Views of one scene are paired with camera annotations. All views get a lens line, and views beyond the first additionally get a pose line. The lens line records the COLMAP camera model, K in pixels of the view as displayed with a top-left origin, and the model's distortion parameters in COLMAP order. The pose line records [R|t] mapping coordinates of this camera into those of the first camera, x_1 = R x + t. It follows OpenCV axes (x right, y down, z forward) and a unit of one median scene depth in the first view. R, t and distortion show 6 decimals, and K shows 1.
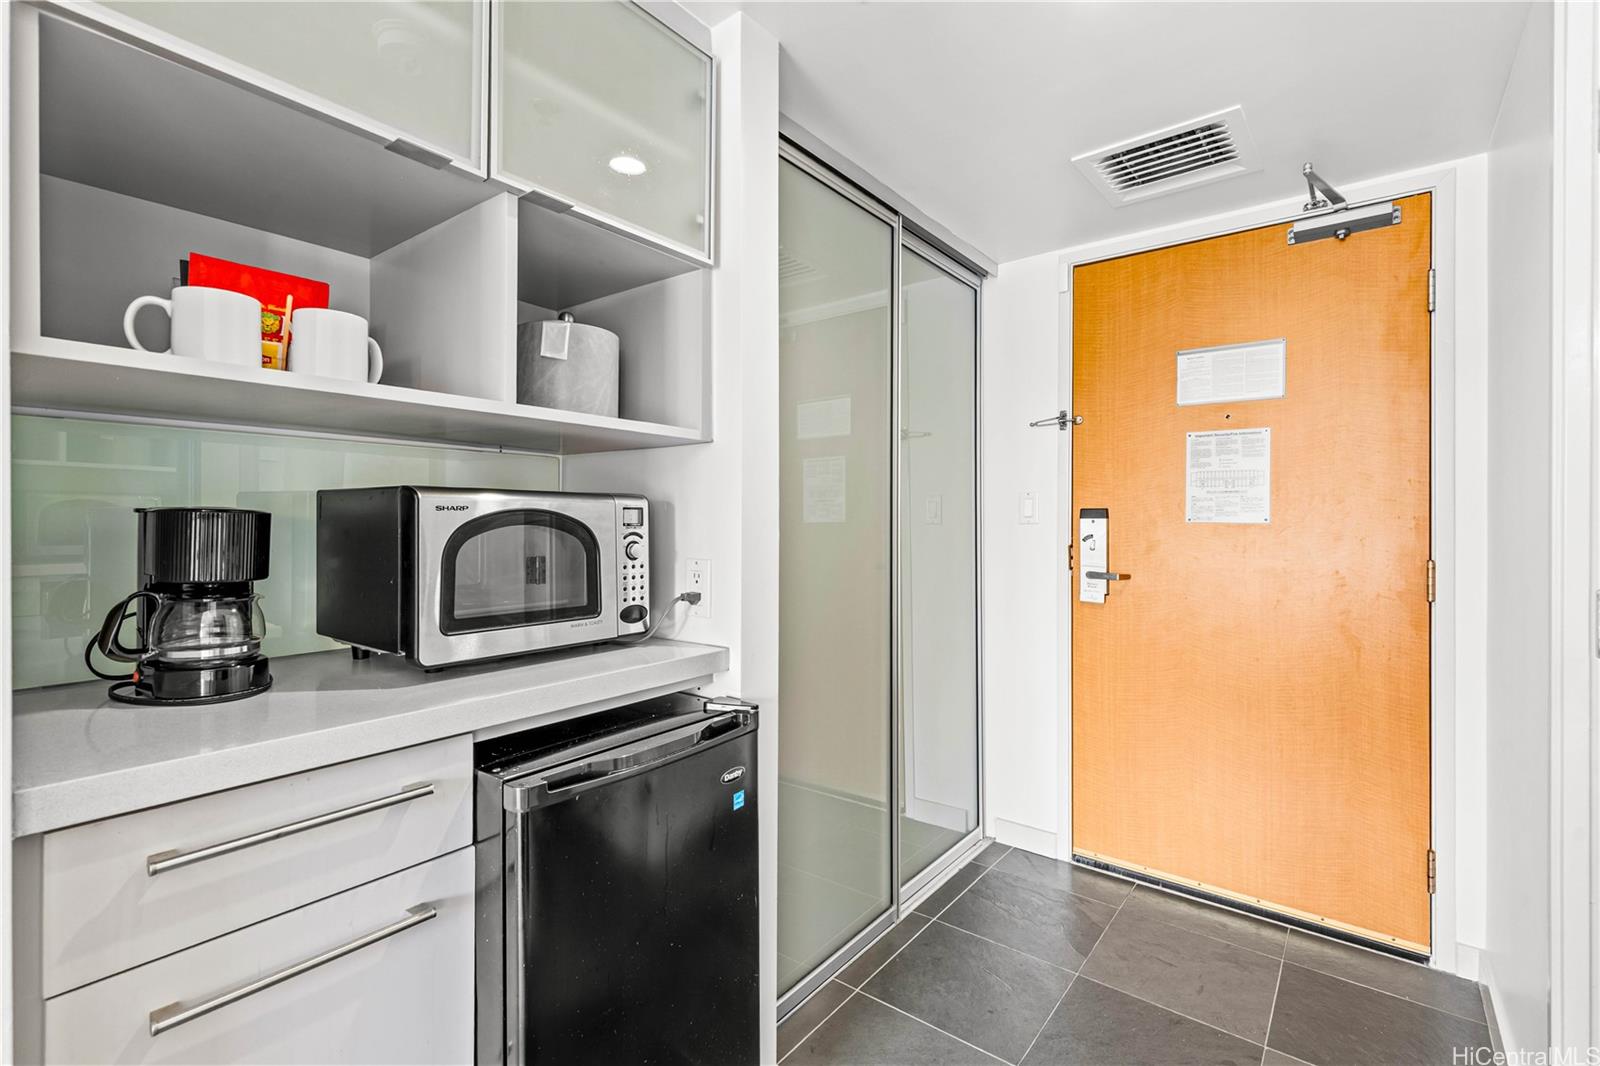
lens RADIAL K [[730.8, 0, 786.2], [0, 730.8, 519.8], [0, 0, 1]] dist [0.008303, -0.002621]
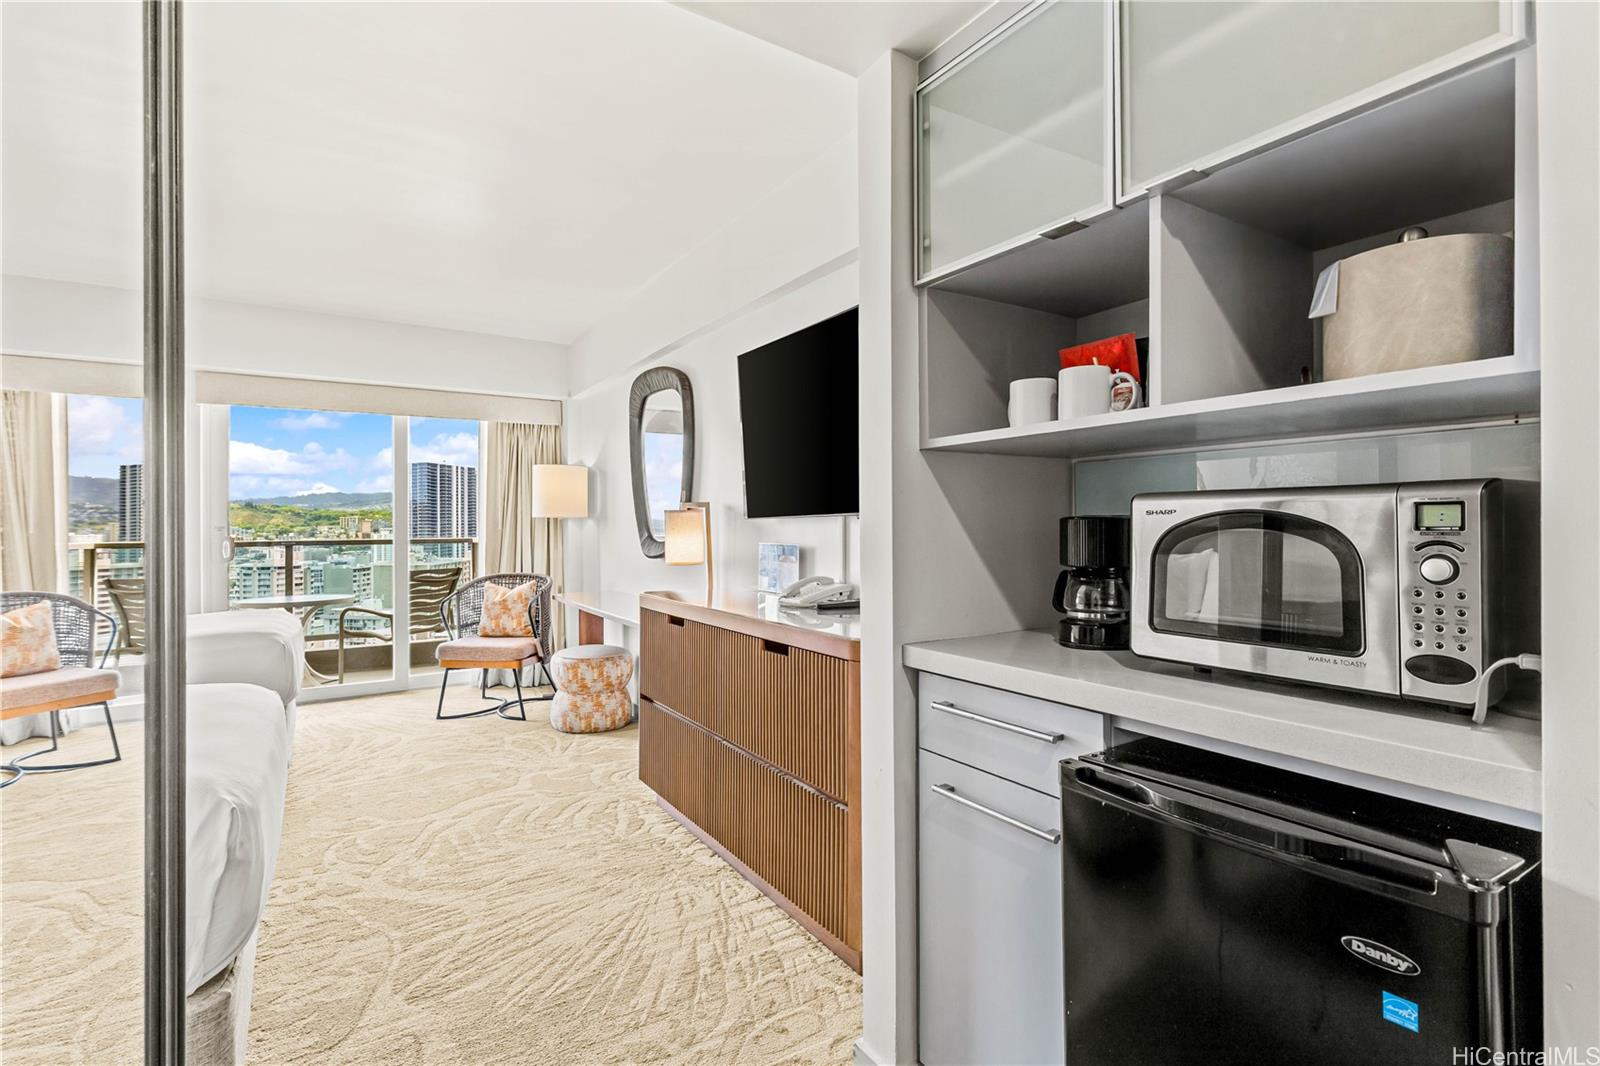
lens RADIAL K [[730.8, 0, 785.9], [0, 730.8, 522.7], [0, 0, 1]] dist [0.008303, -0.002621]
pose [[-0.332115, -0.003770, -0.943231, 0.402187], [0.008173, 0.999943, -0.006875, 0.000867], [0.943203, -0.009992, -0.332065, 0.469203]]
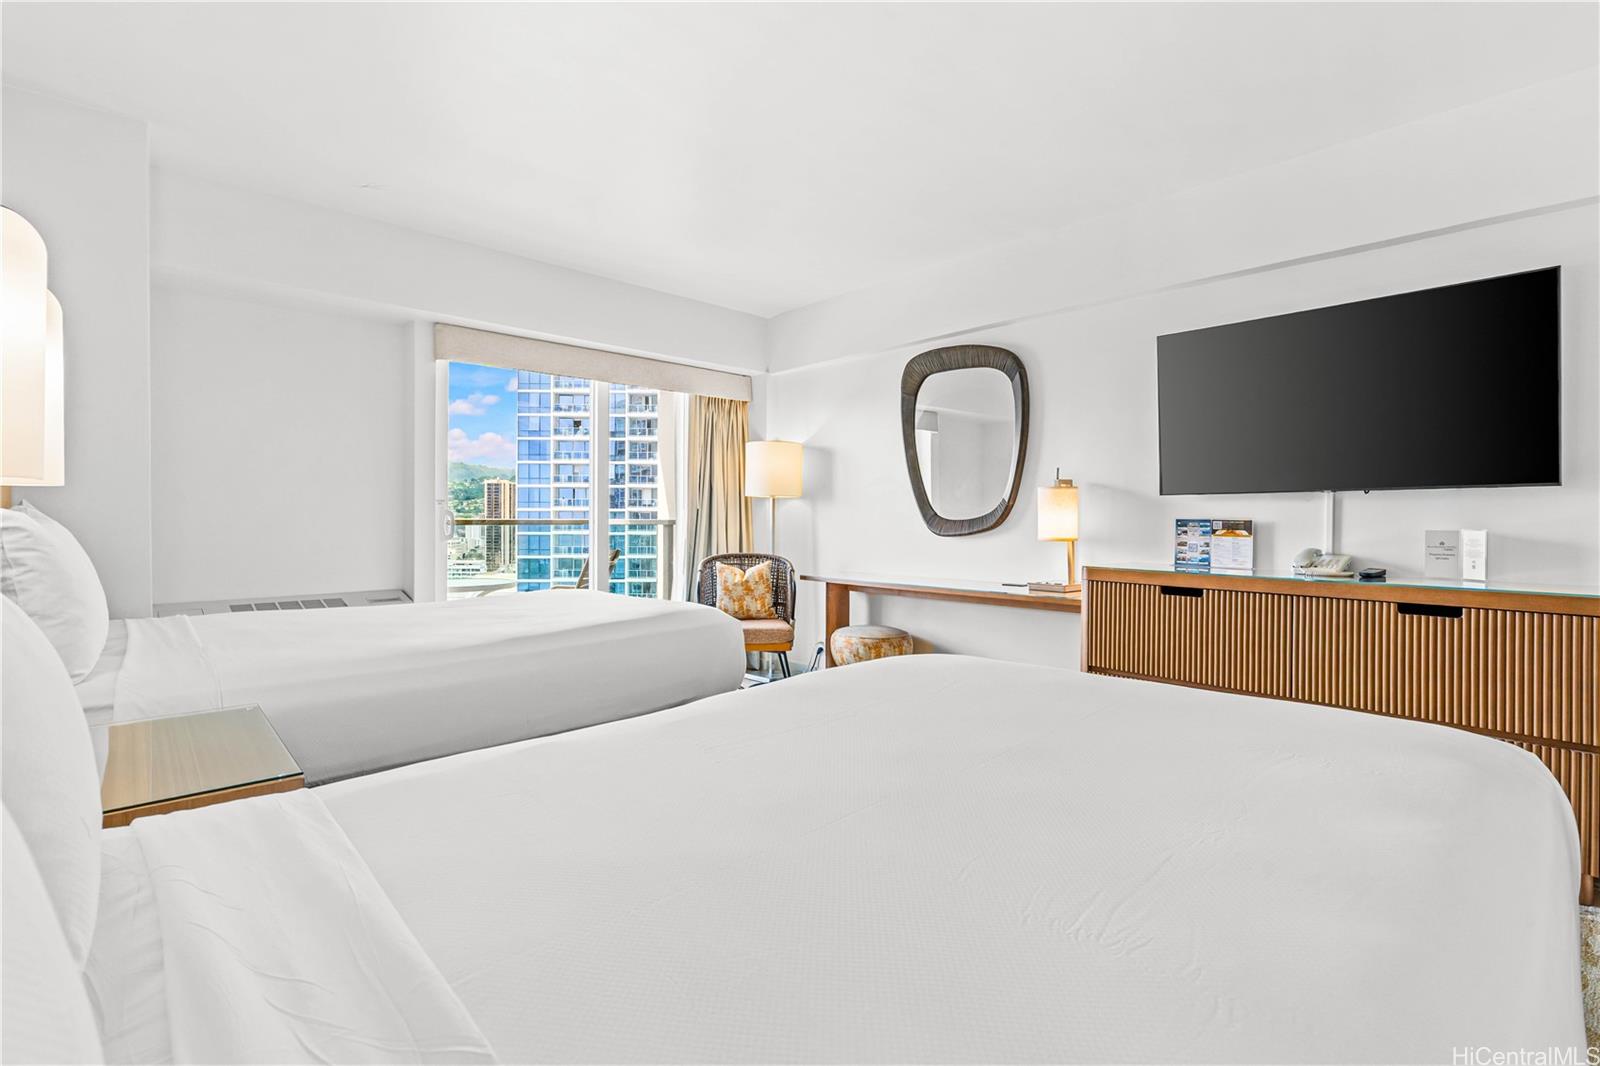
lens RADIAL K [[730.8, 0, 796.7], [0, 730.8, 520.2], [0, 0, 1]] dist [0.008303, -0.002621]
pose [[-0.163637, -0.000640, -0.986520, 0.693944], [-0.003363, 0.999994, -0.000091, 0.040095], [0.986515, 0.003302, -0.163639, -0.696927]]
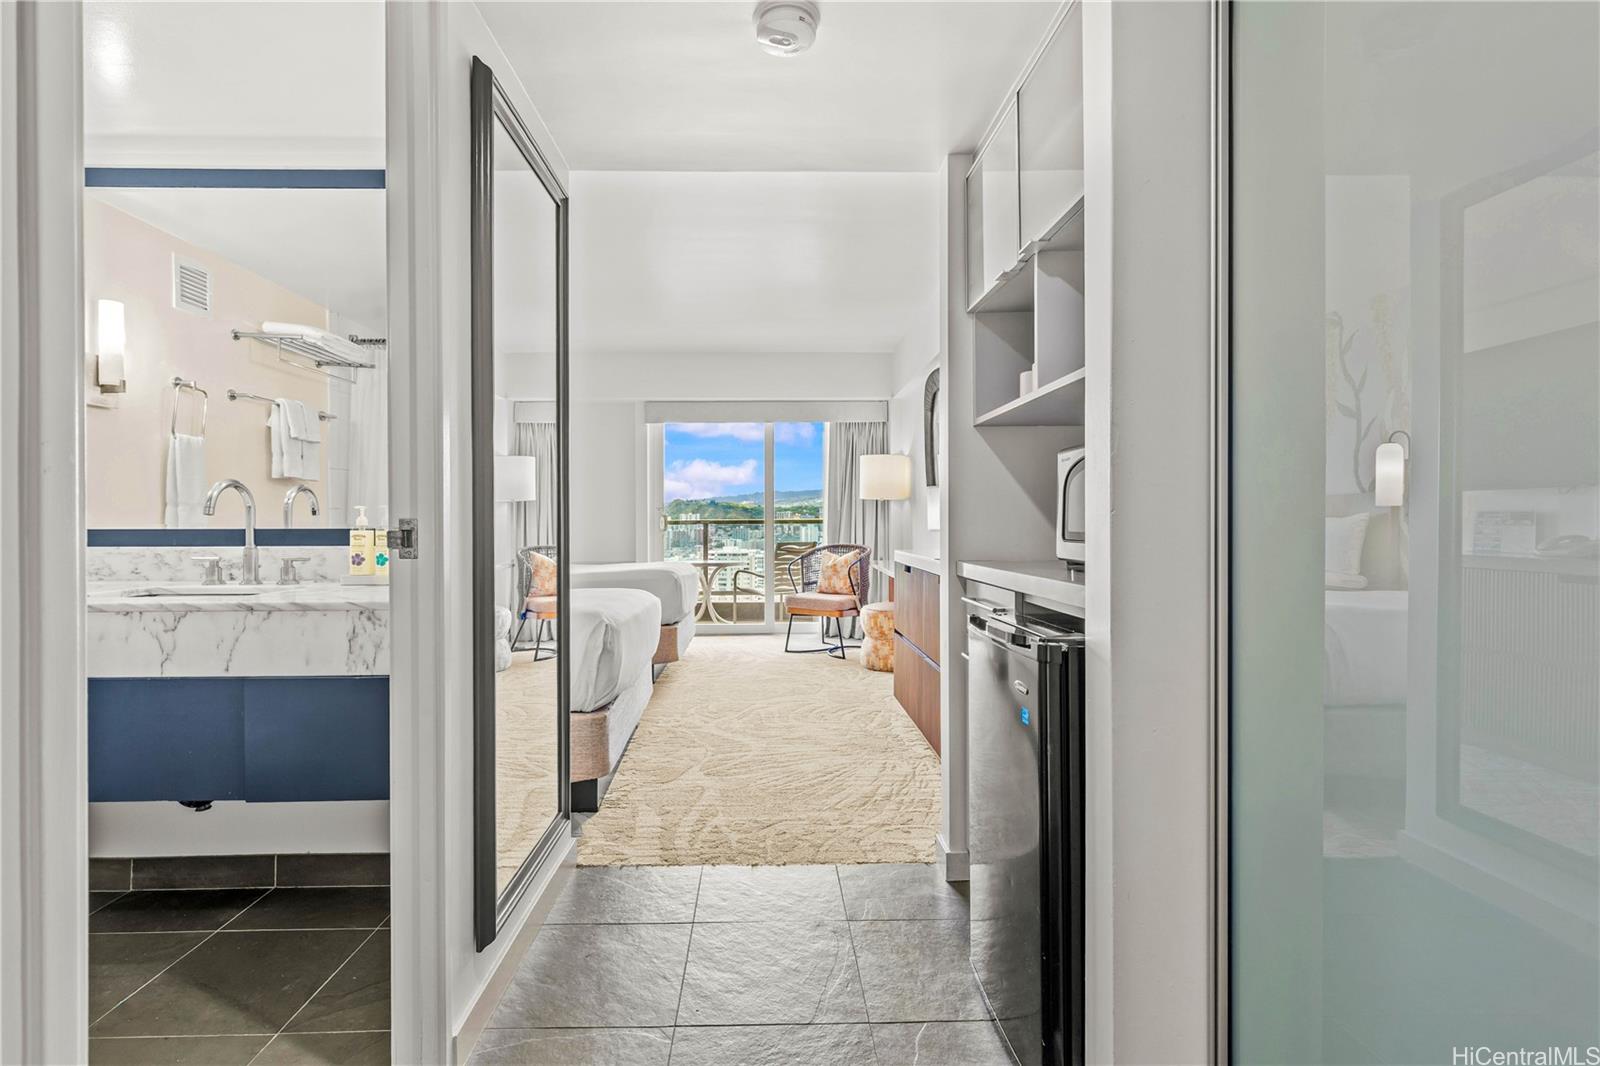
lens RADIAL K [[730.8, 0, 797.0], [0, 730.8, 530.6], [0, 0, 1]] dist [0.008303, -0.002621]
pose [[-0.753995, 0.007615, -0.656836, 0.545520], [0.002557, 0.999959, 0.008658, 0.064693], [0.656876, 0.004849, -0.753983, 0.983422]]
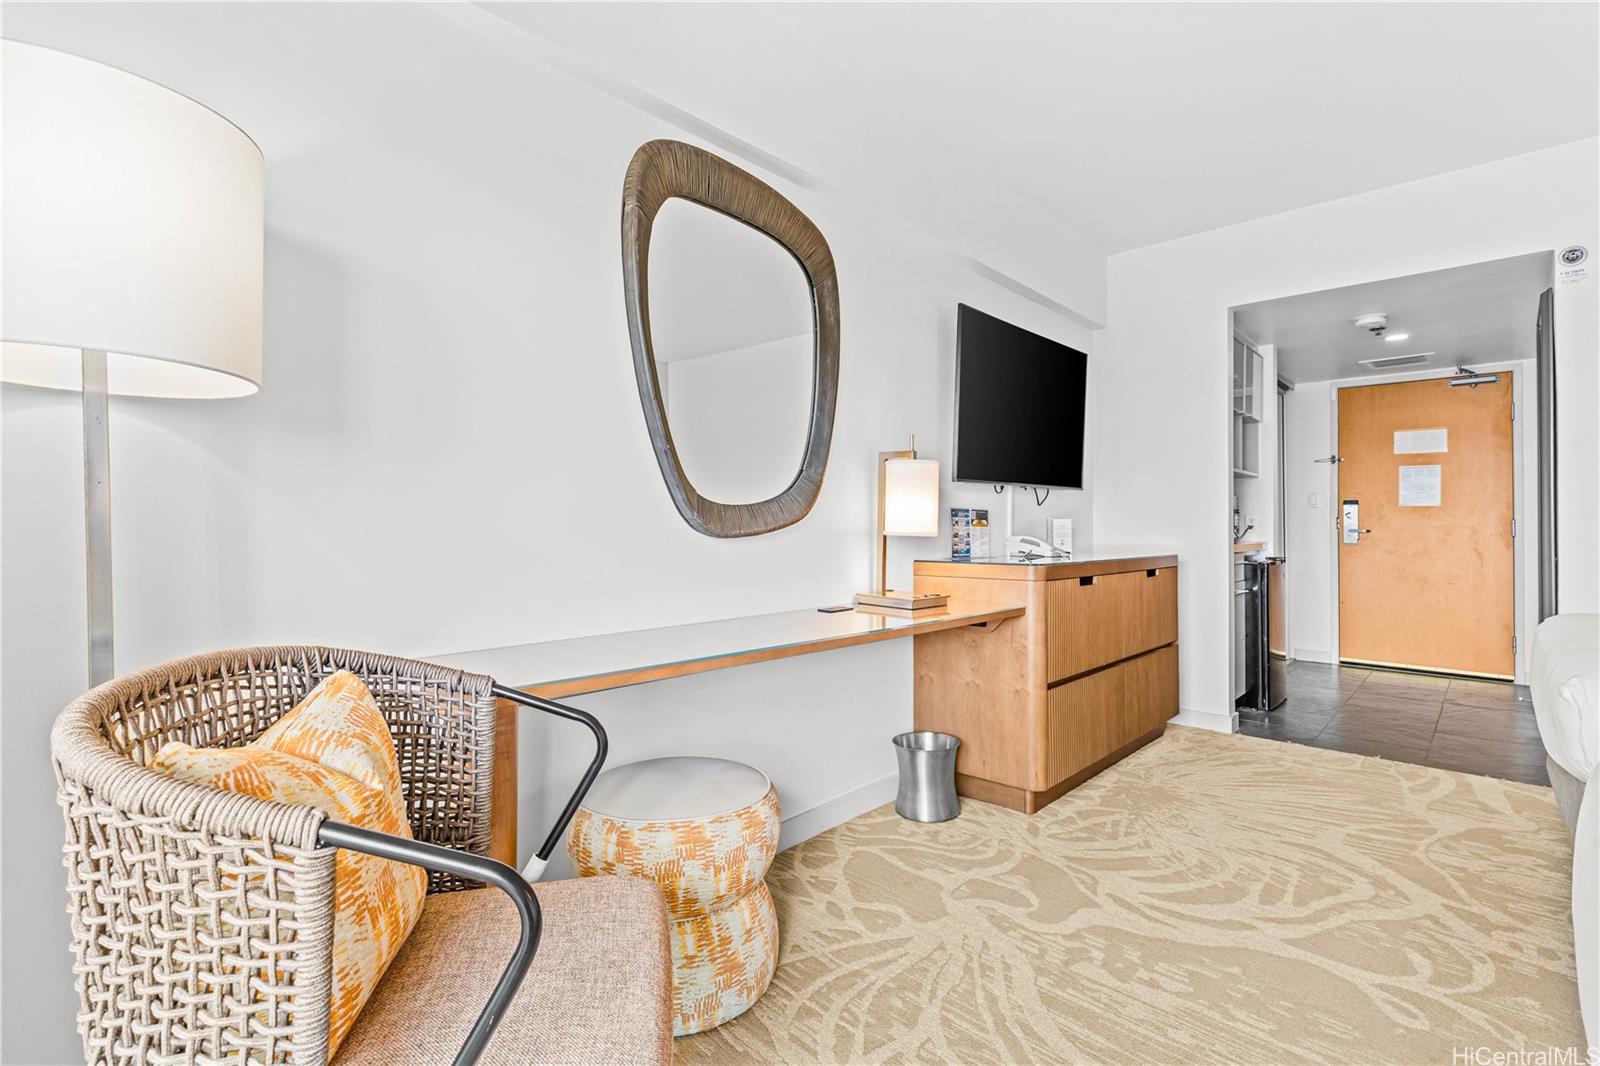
lens RADIAL K [[730.8, 0, 794.9], [0, 730.8, 515.2], [0, 0, 1]] dist [0.008303, -0.002621]
pose [[0.995510, 0.000043, -0.094654, -1.274271], [-0.000910, 0.999958, -0.009119, 0.063017], [0.094649, 0.009165, 0.995469, -1.662618]]
